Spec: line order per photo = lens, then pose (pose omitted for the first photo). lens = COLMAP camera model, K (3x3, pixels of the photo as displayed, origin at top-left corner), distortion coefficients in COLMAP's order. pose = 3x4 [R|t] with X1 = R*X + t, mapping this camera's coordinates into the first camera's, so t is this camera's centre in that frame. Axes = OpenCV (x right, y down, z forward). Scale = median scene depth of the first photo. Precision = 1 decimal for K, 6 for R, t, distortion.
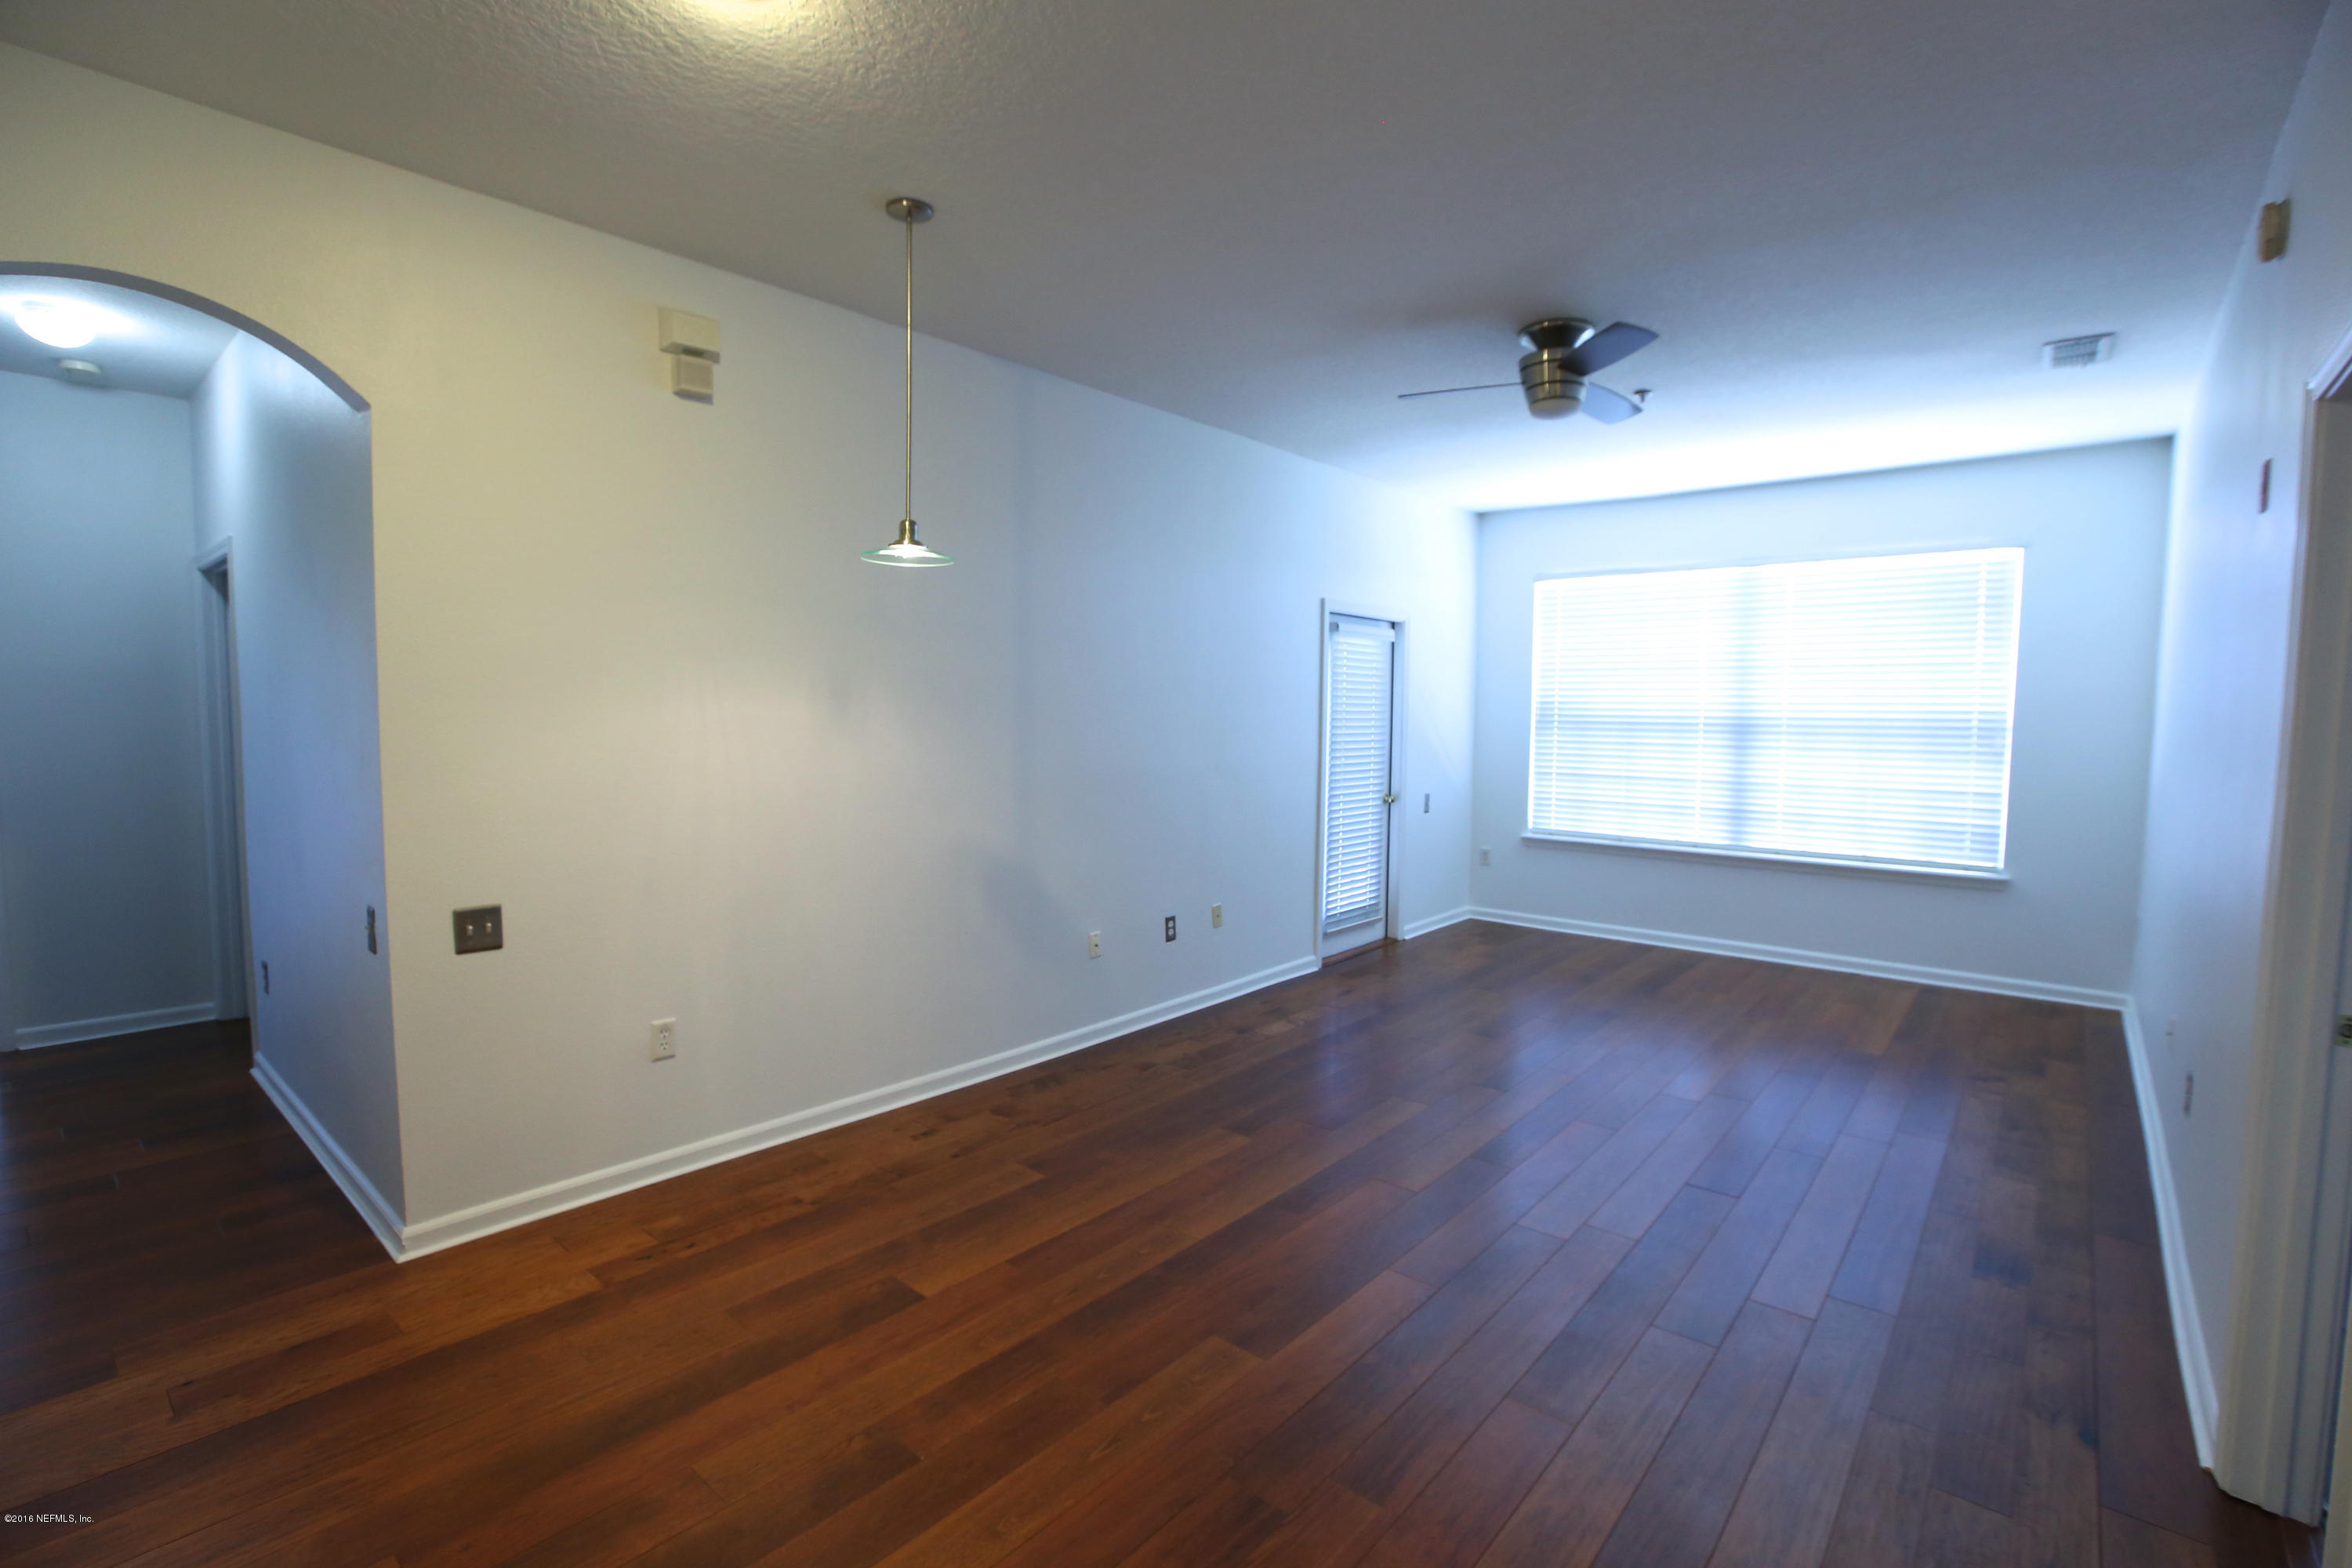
lens RADIAL K [[1074.7, 0, 1167.2], [0, 1074.7, 787.1], [0, 0, 1]] dist [-0.061624, 0.023143]
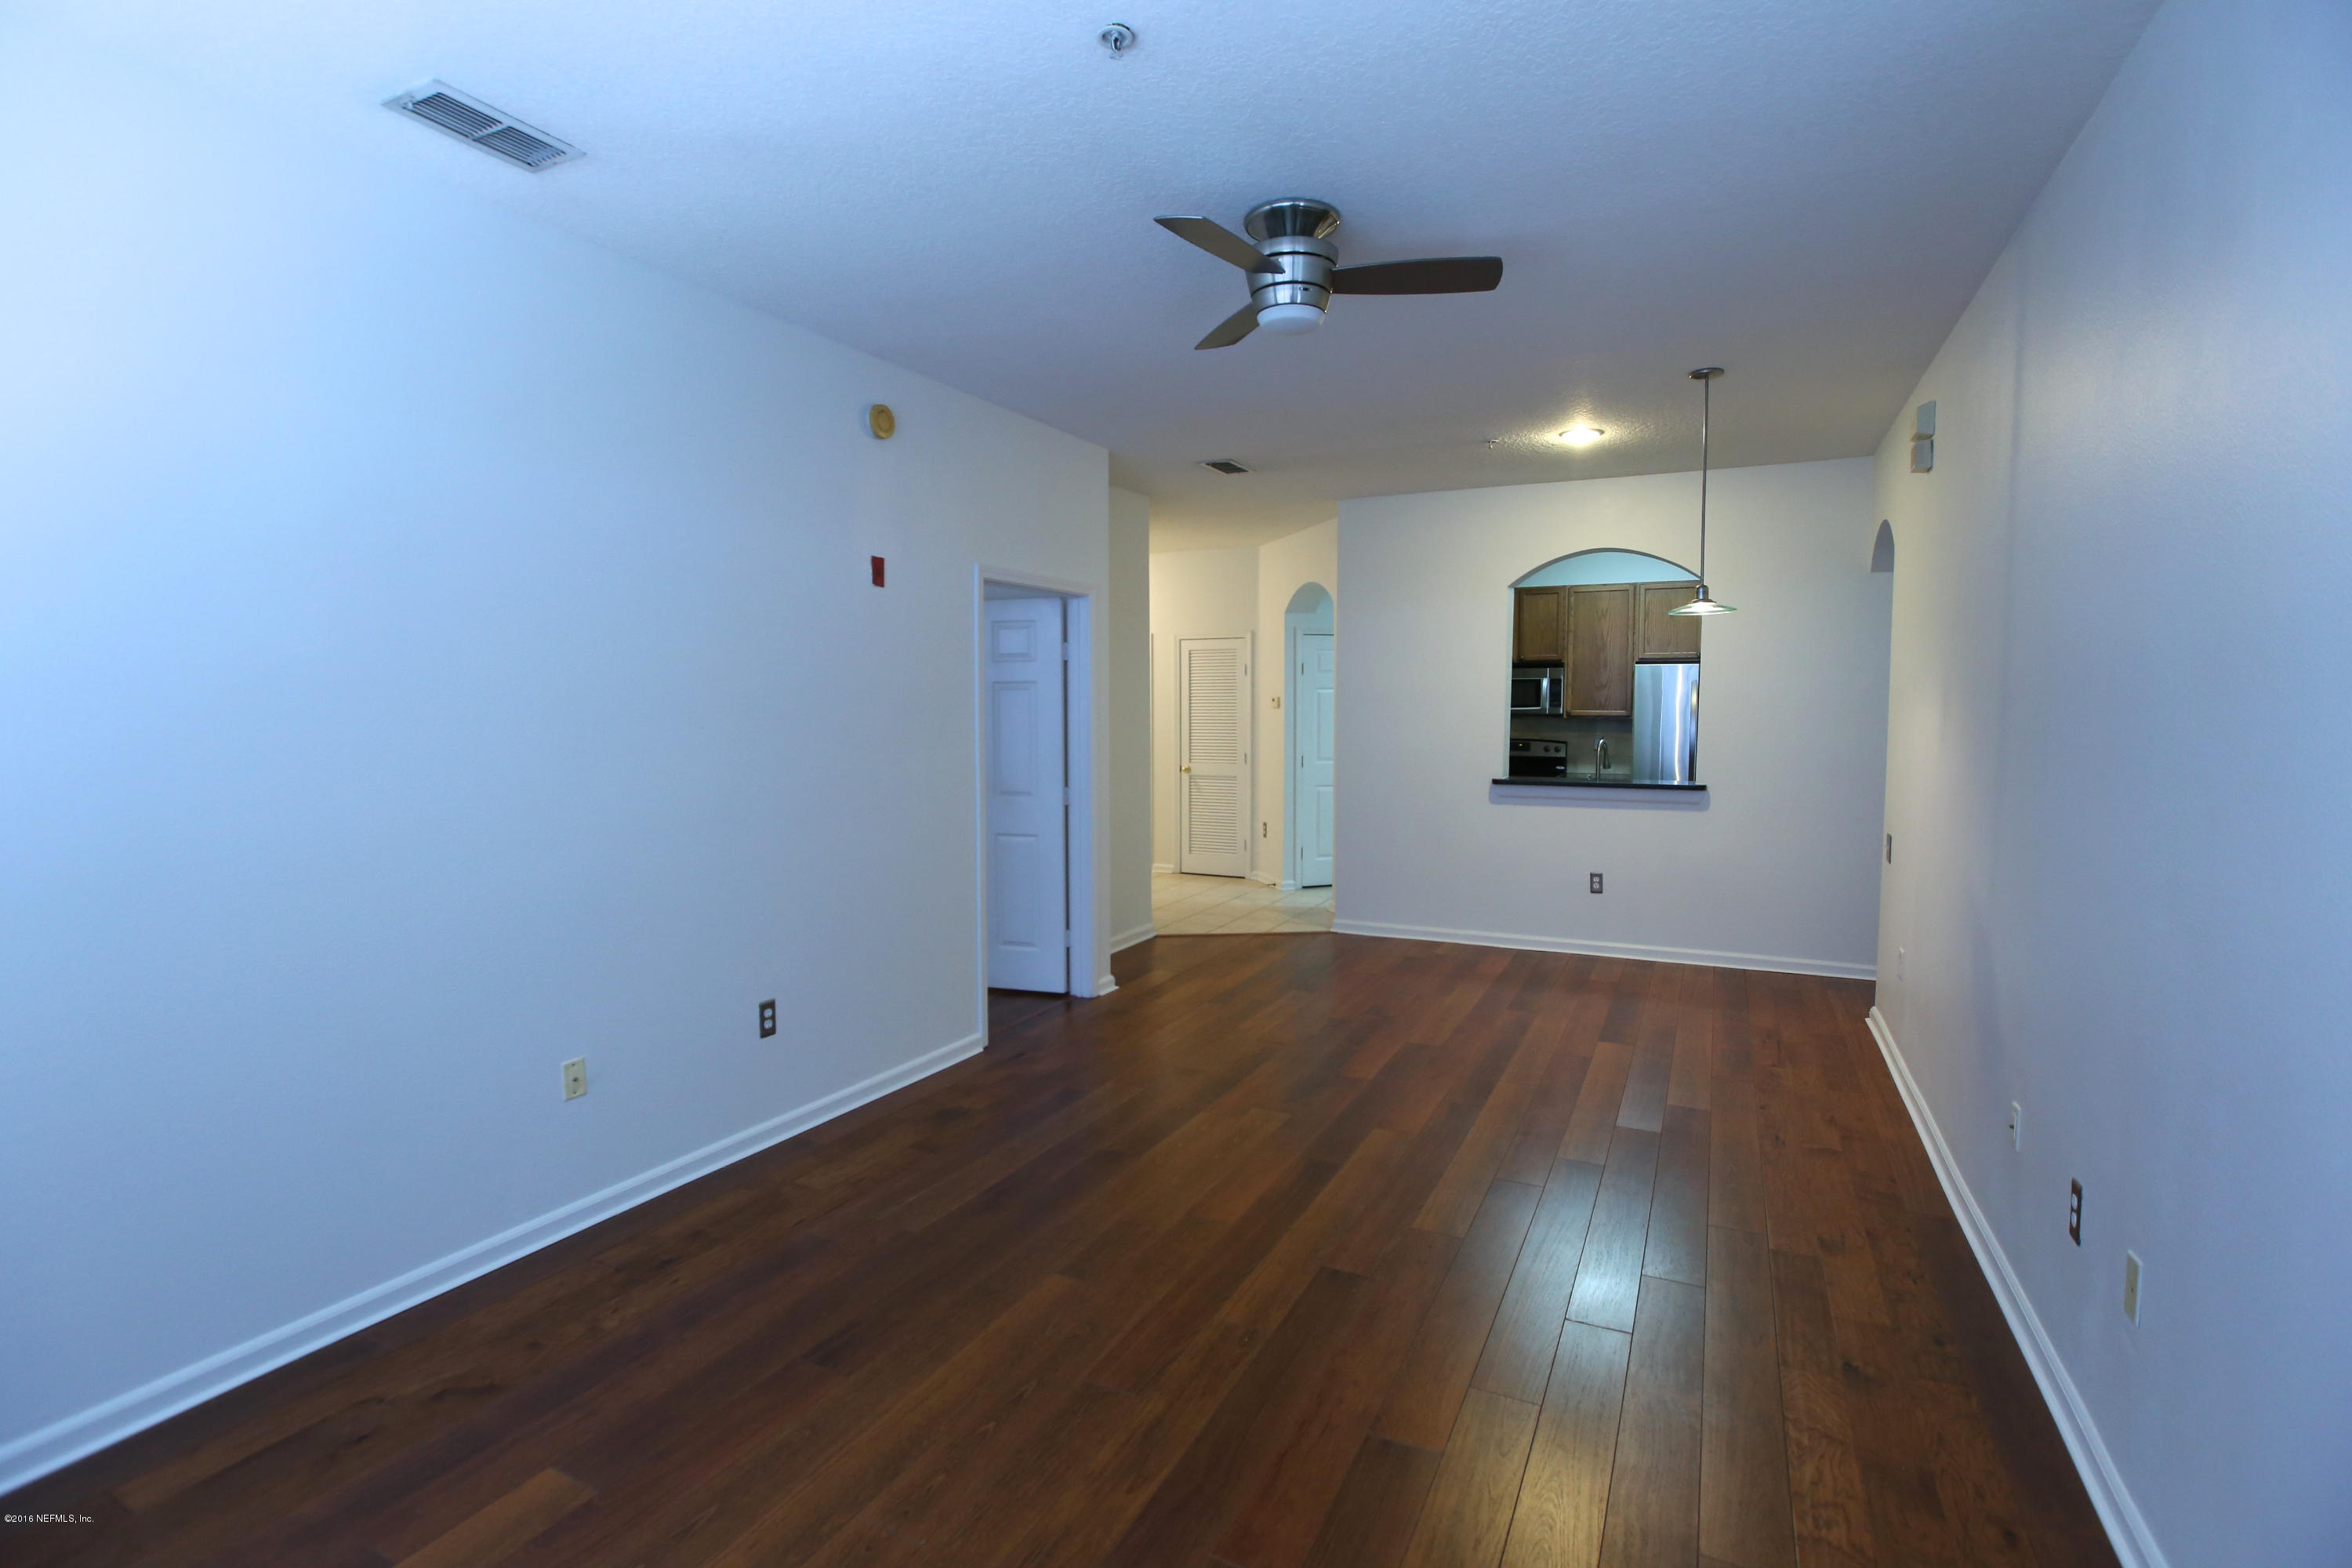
lens RADIAL K [[1080.1, 0, 1169.6], [0, 1080.1, 784.2], [0, 0, 1]] dist [-0.059941, 0.024876]
pose [[-0.971723, 0.008508, -0.235970, 0.429655], [-0.025904, 0.989478, 0.142347, -0.088275], [0.234698, 0.144435, -0.961278, 1.193850]]
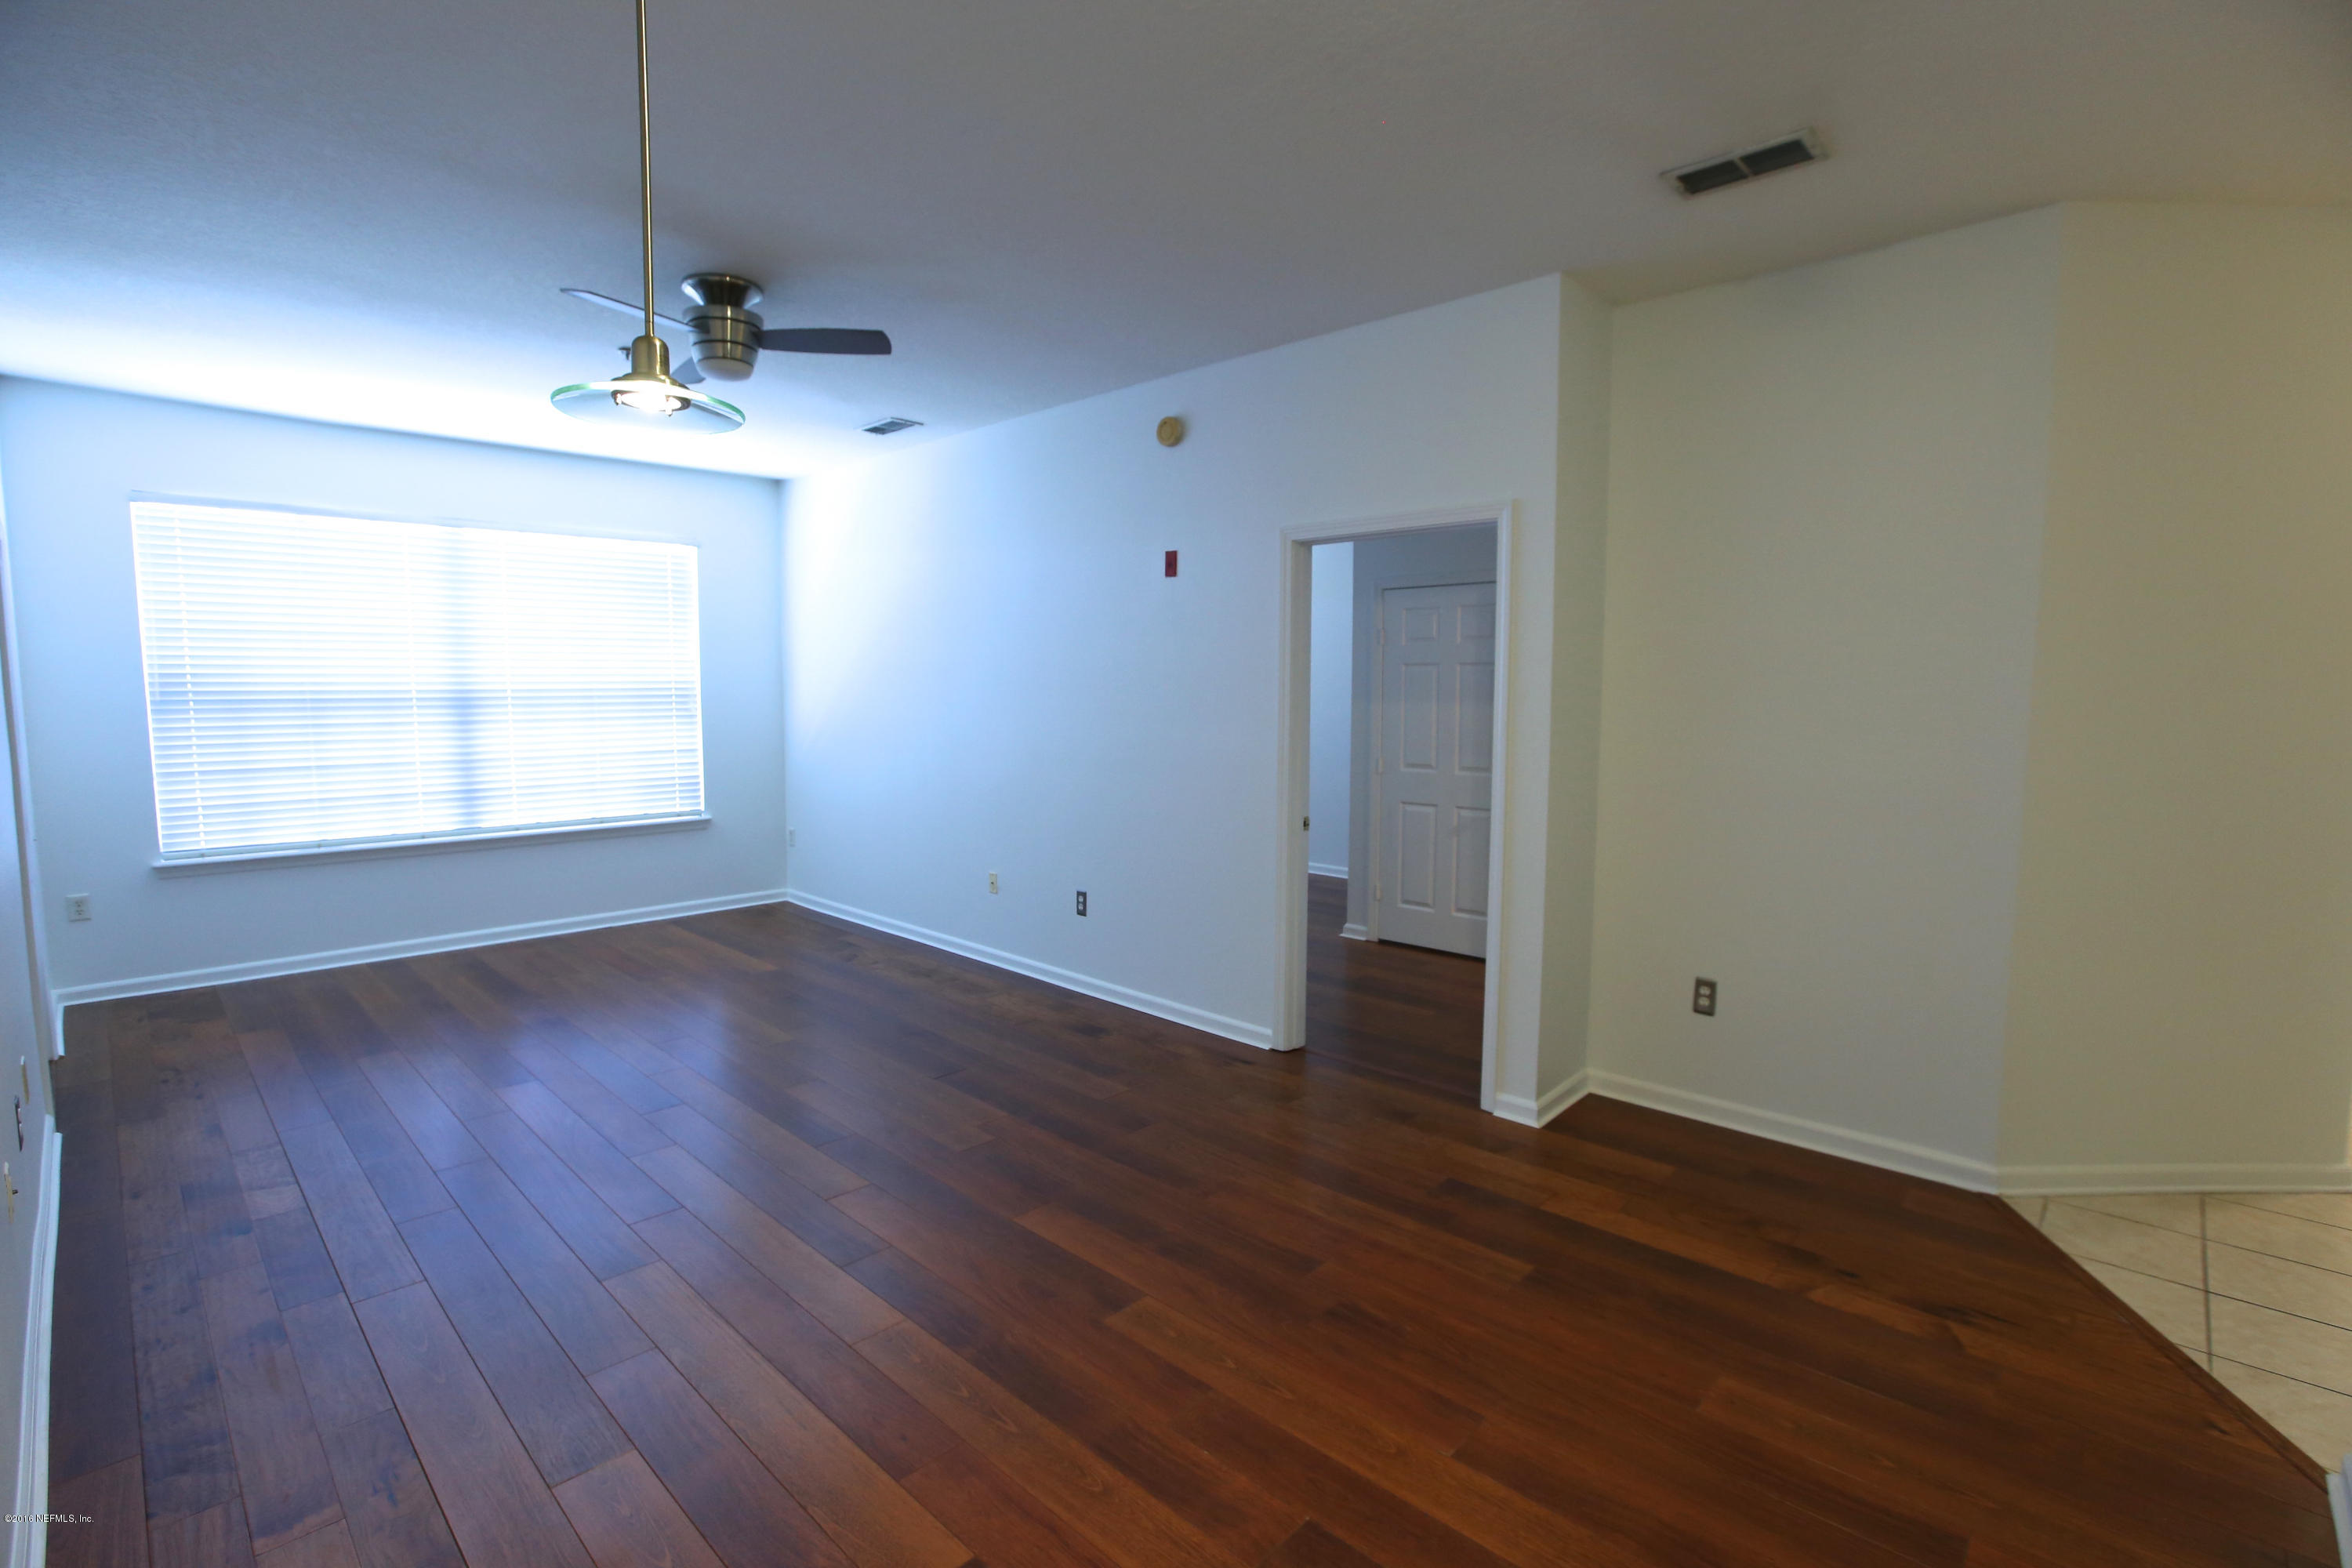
lens RADIAL K [[1080.1, 0, 1169.6], [0, 1080.1, 784.2], [0, 0, 1]] dist [-0.059941, 0.024876]
pose [[0.051403, -0.101167, 0.993541, -0.405509], [0.072456, 0.992612, 0.097324, -0.033784], [-0.996046, 0.066986, 0.058354, 0.382848]]
